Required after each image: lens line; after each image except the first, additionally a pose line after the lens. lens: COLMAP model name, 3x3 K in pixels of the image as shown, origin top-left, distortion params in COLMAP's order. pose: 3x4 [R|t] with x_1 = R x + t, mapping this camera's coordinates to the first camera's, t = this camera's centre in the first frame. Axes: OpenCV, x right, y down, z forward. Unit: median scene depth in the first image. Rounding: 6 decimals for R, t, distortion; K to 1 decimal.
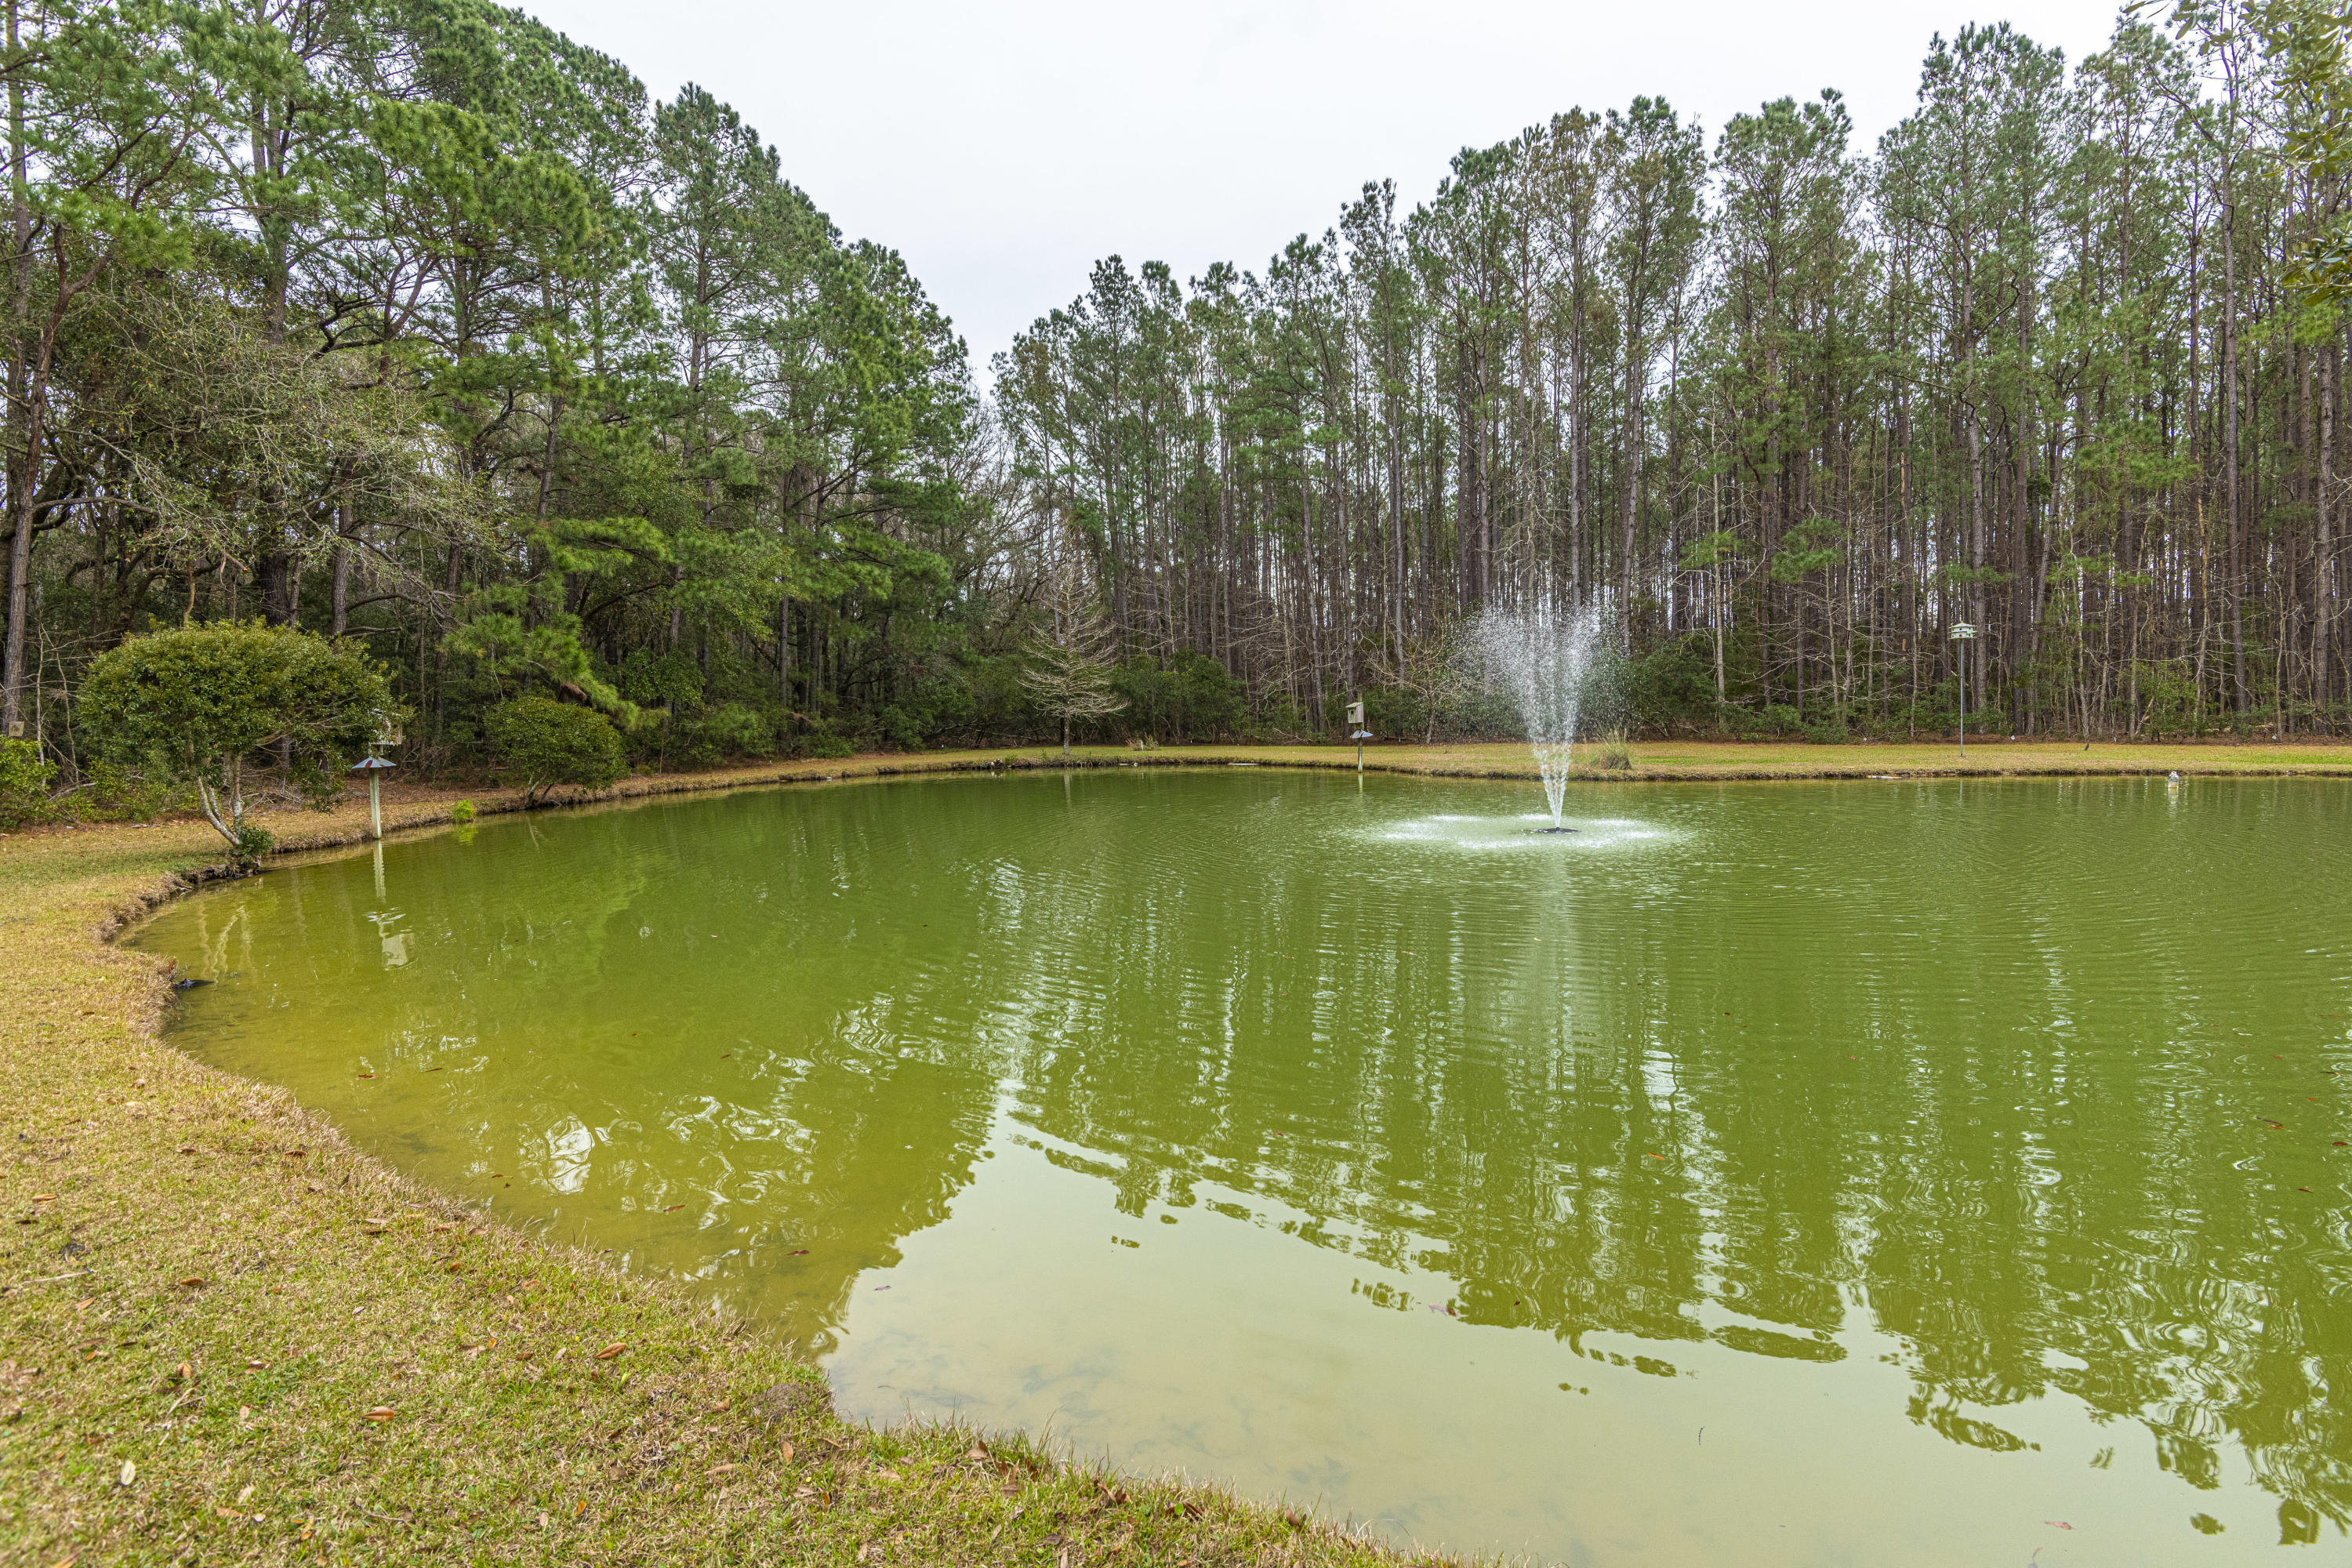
lens RADIAL K [[1065.7, 0, 1170.3], [0, 1065.7, 773.3], [0, 0, 1]] dist [0.019926, -0.017766]
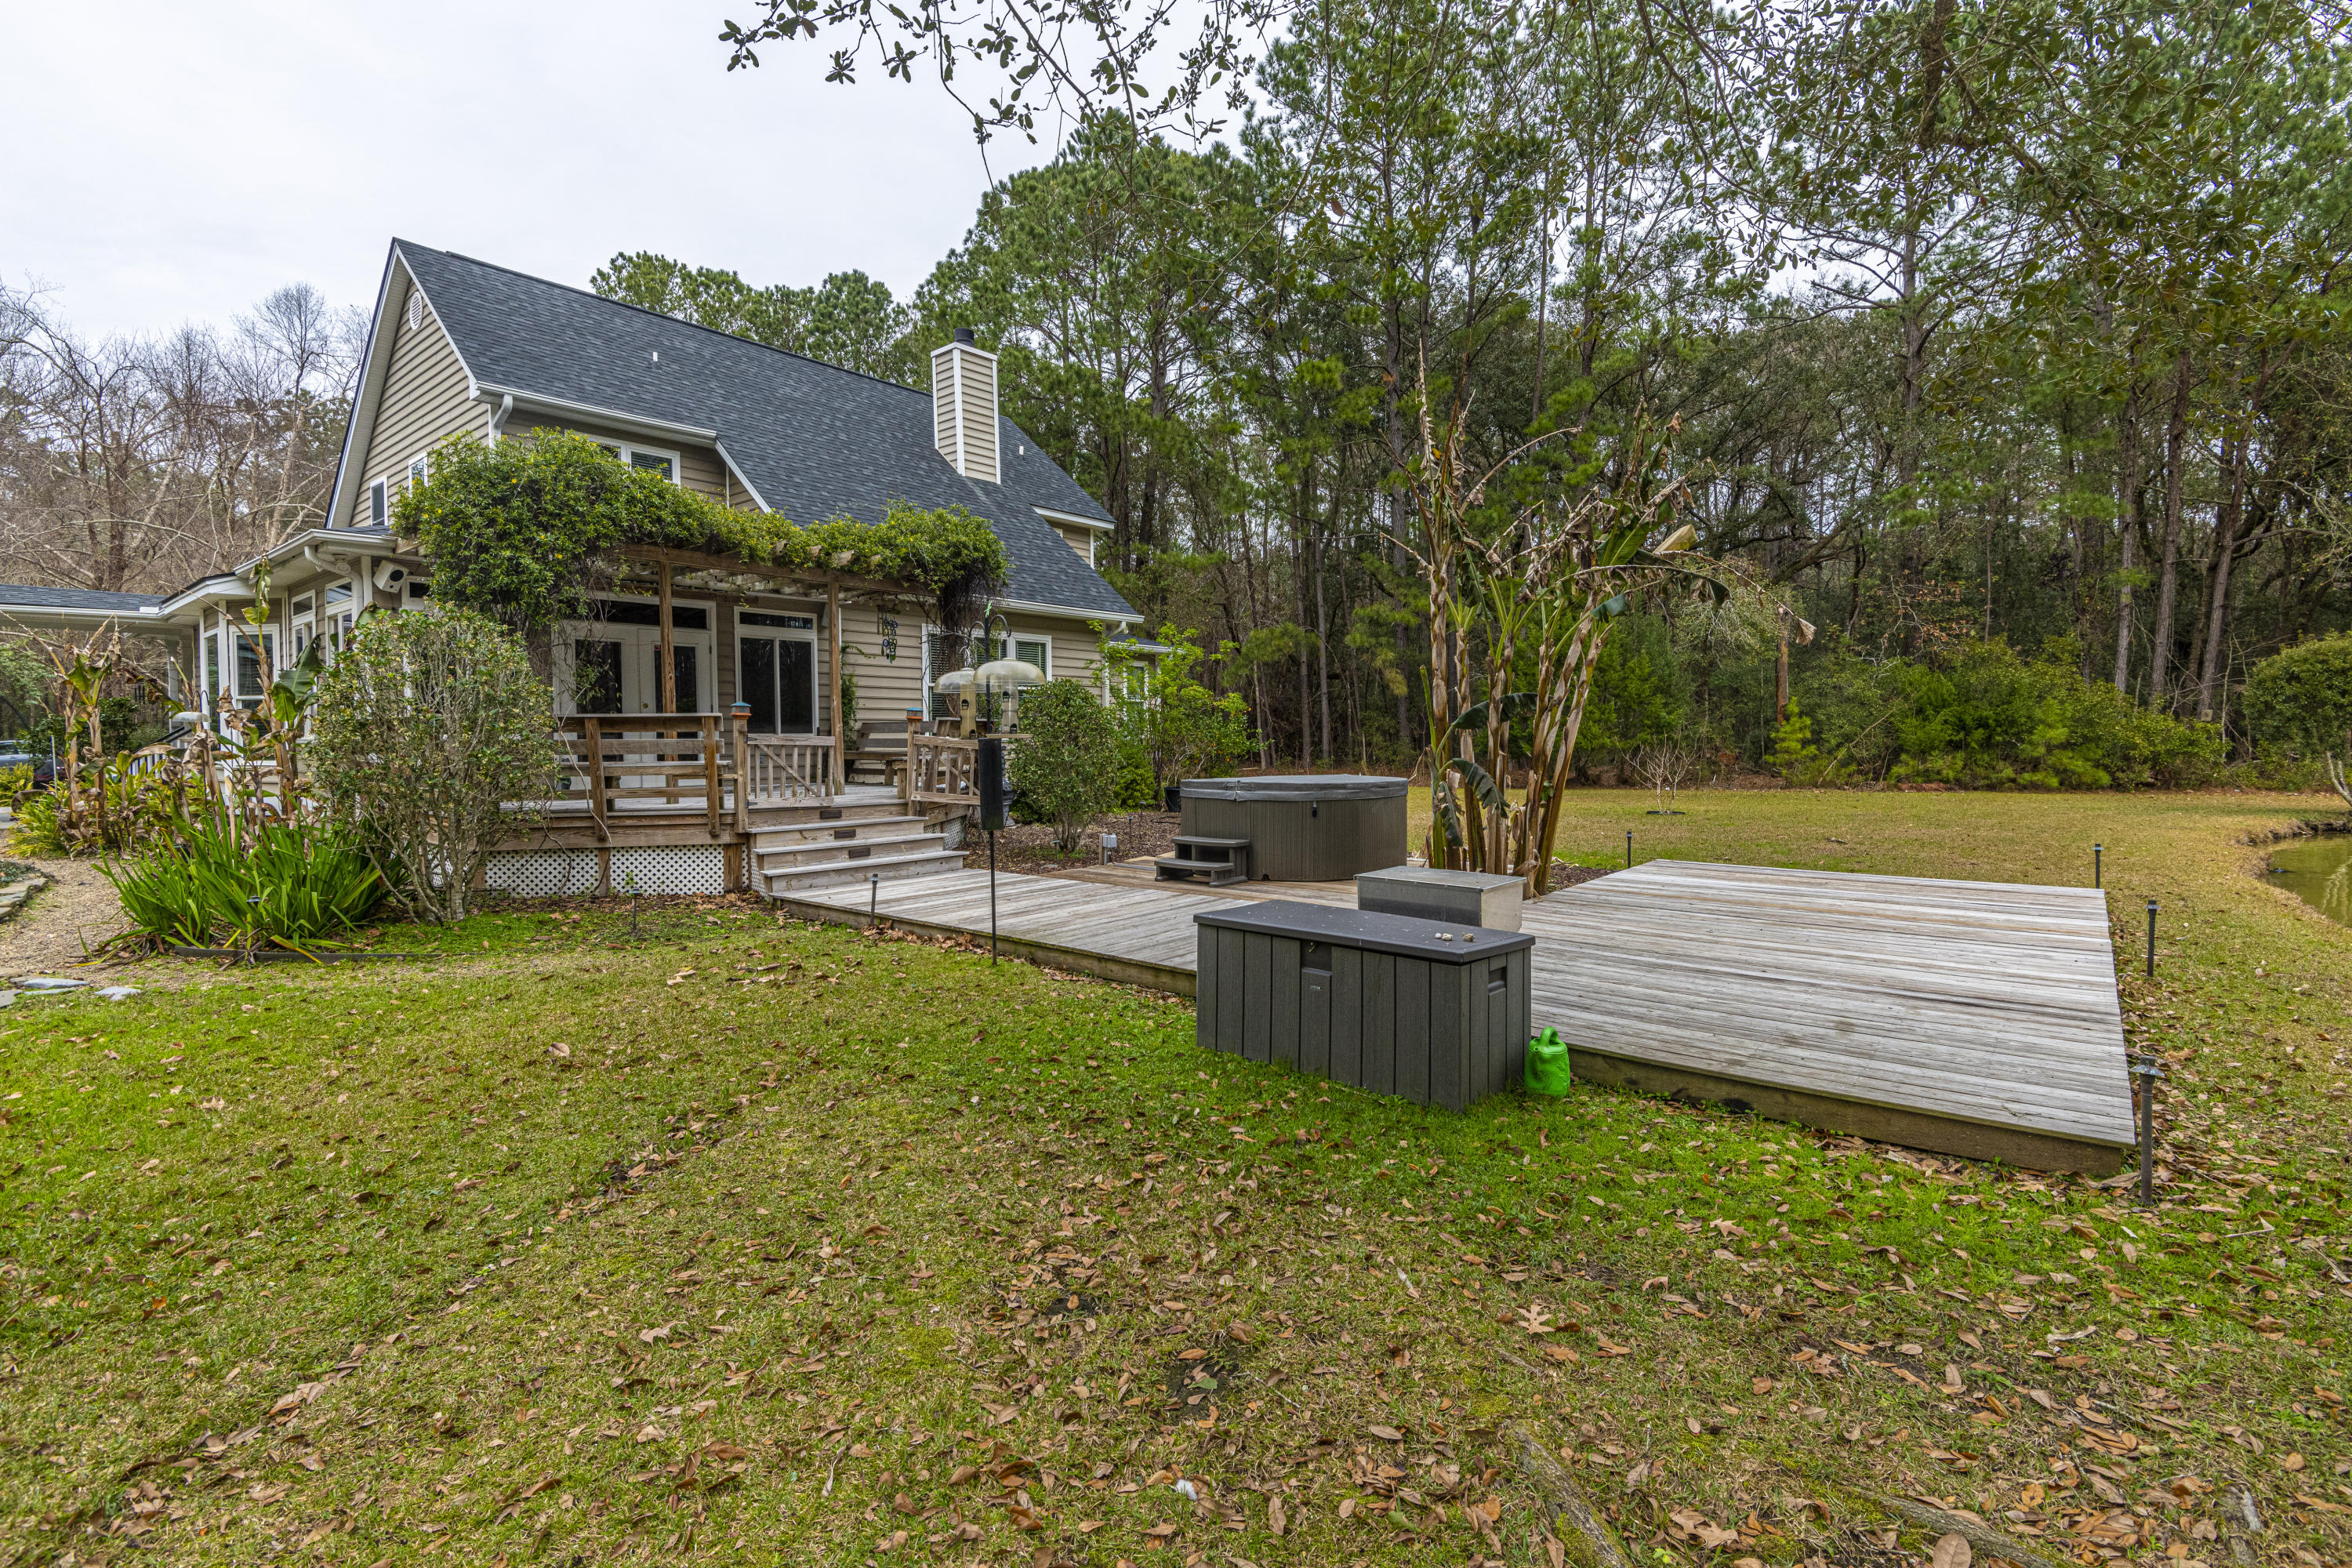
lens RADIAL K [[1065.7, 0, 1194.2], [0, 1065.7, 769.7], [0, 0, 1]] dist [0.019926, -0.017766]
pose [[-0.016540, 0.053658, -0.998422, 0.140346], [-0.046900, 0.997418, 0.054381, 0.006530], [0.998763, 0.047725, -0.013981, -0.122884]]
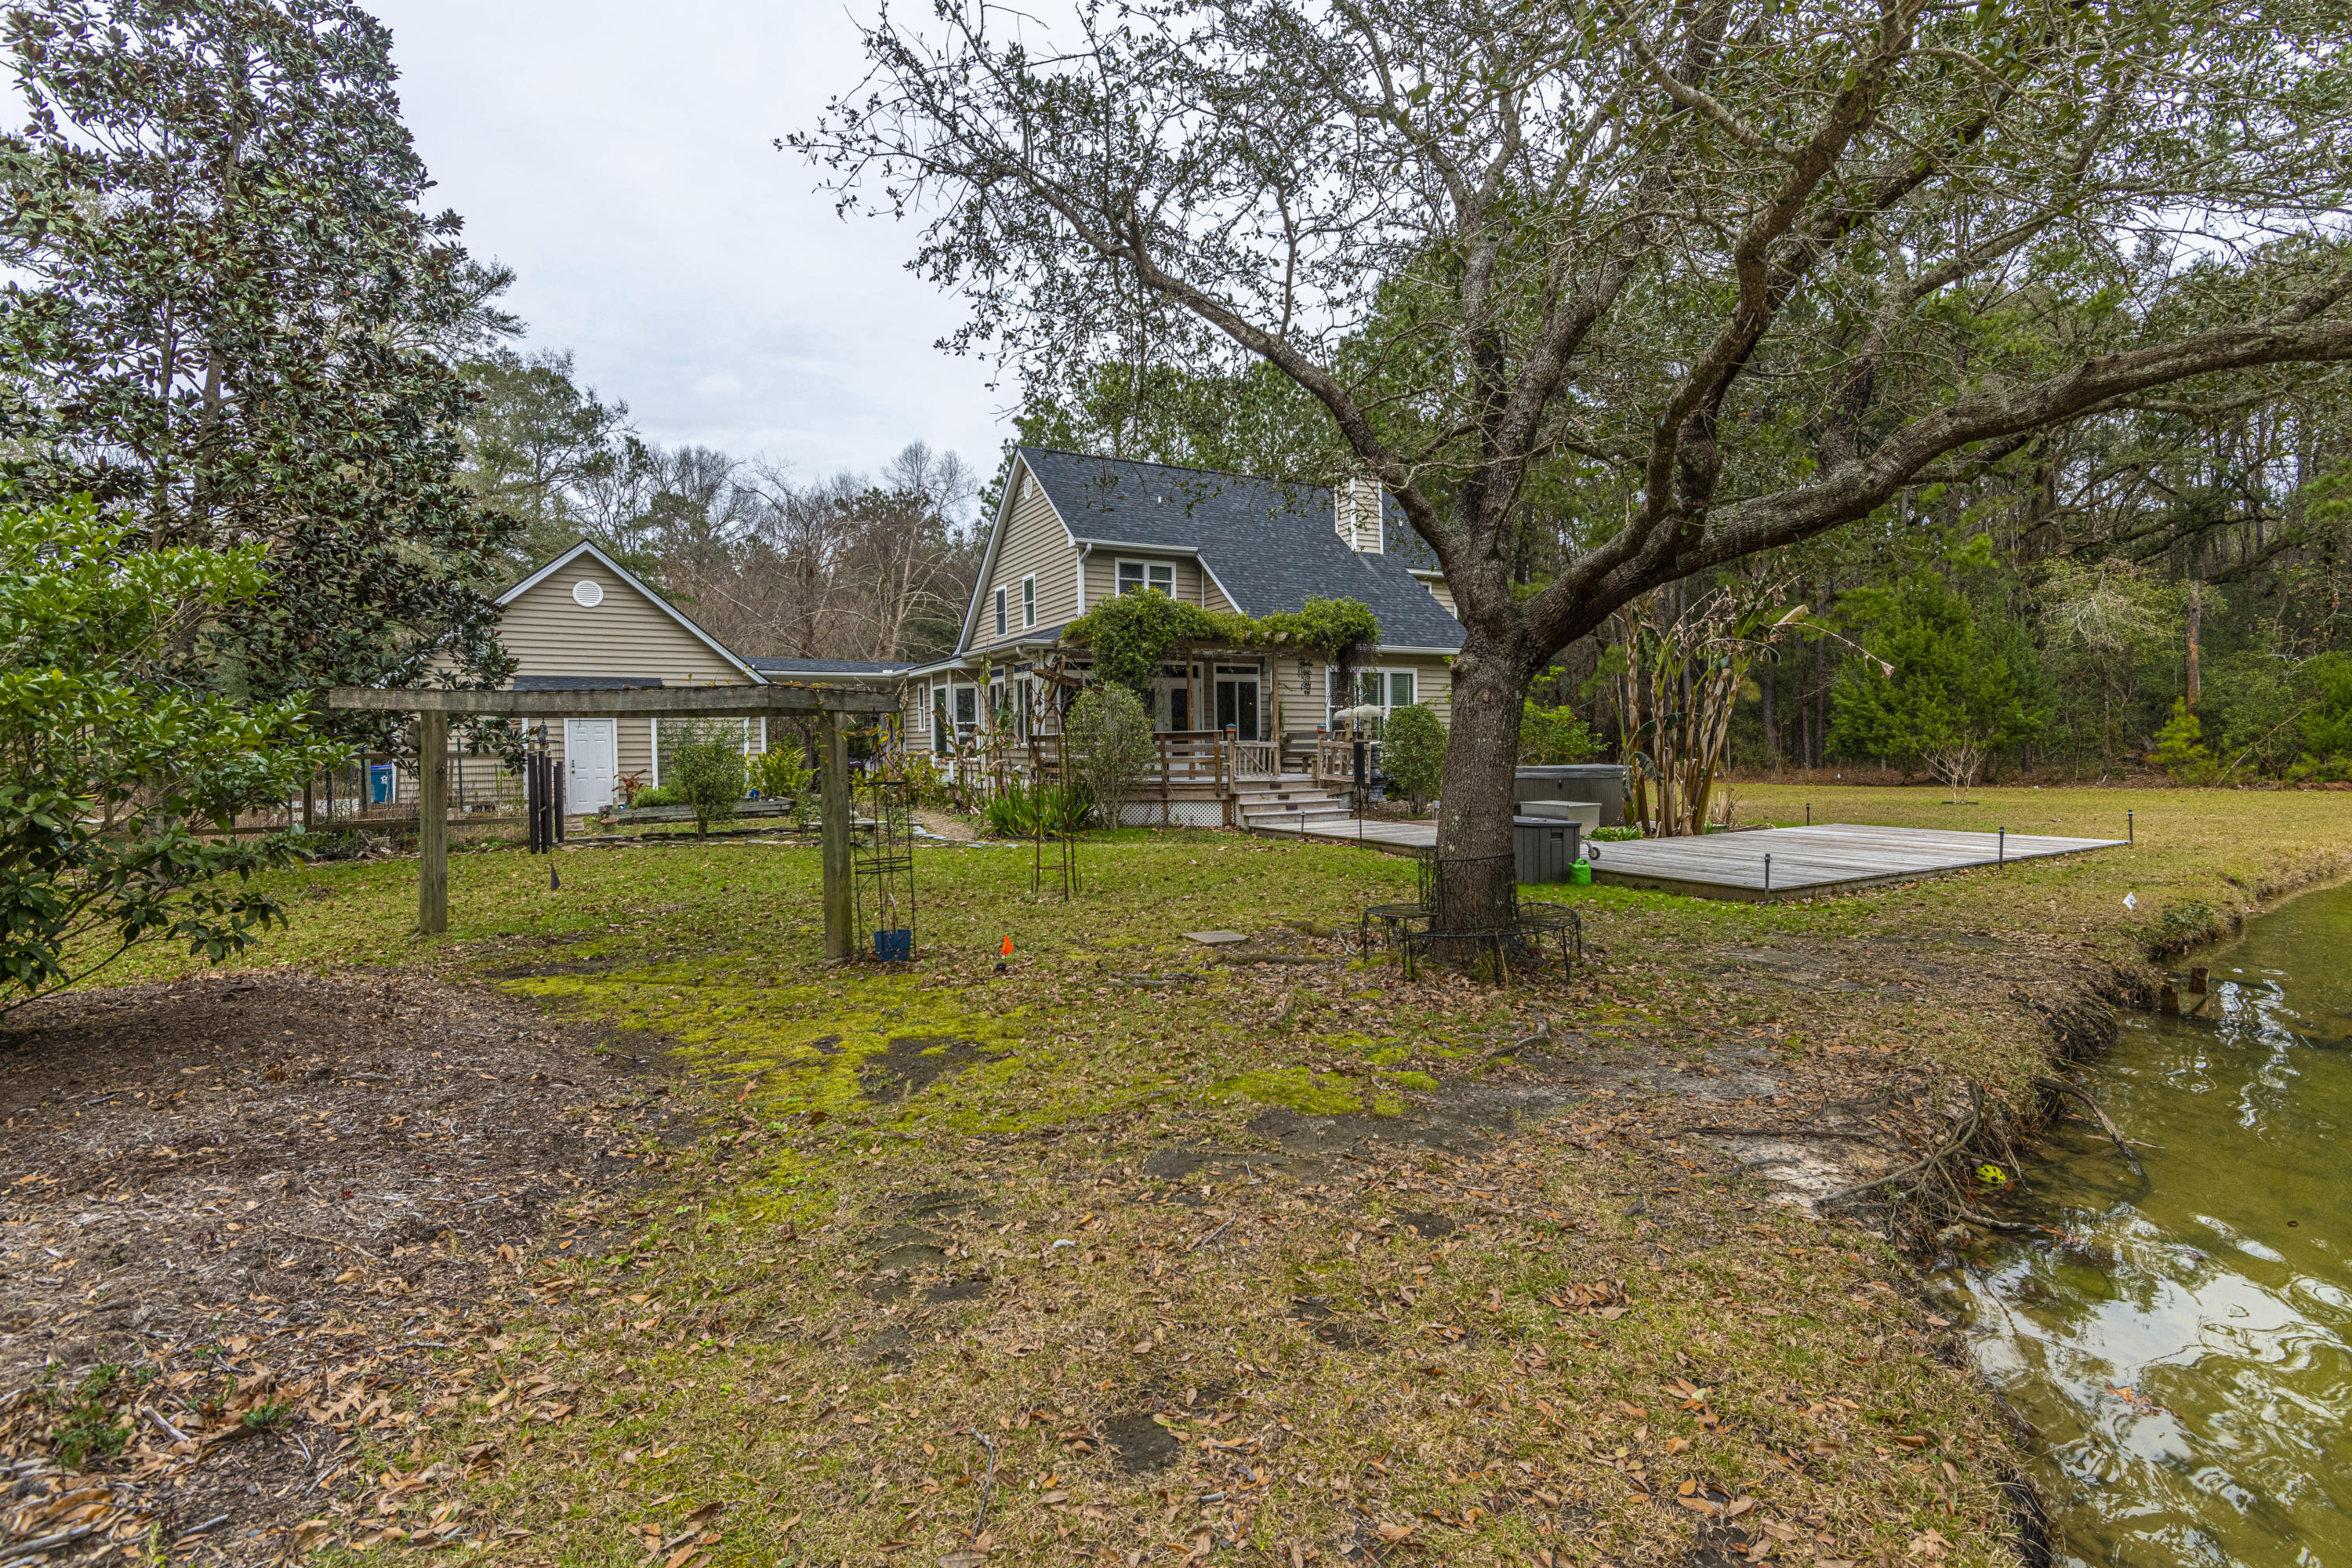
lens RADIAL K [[1065.7, 0, 1180.8], [0, 1065.7, 781.4], [0, 0, 1]] dist [0.019926, -0.017766]
pose [[-0.387601, 0.057407, -0.920038, 0.326146], [-0.027580, 0.996890, 0.073822, 0.000761], [0.921414, 0.053988, -0.384813, -0.074075]]
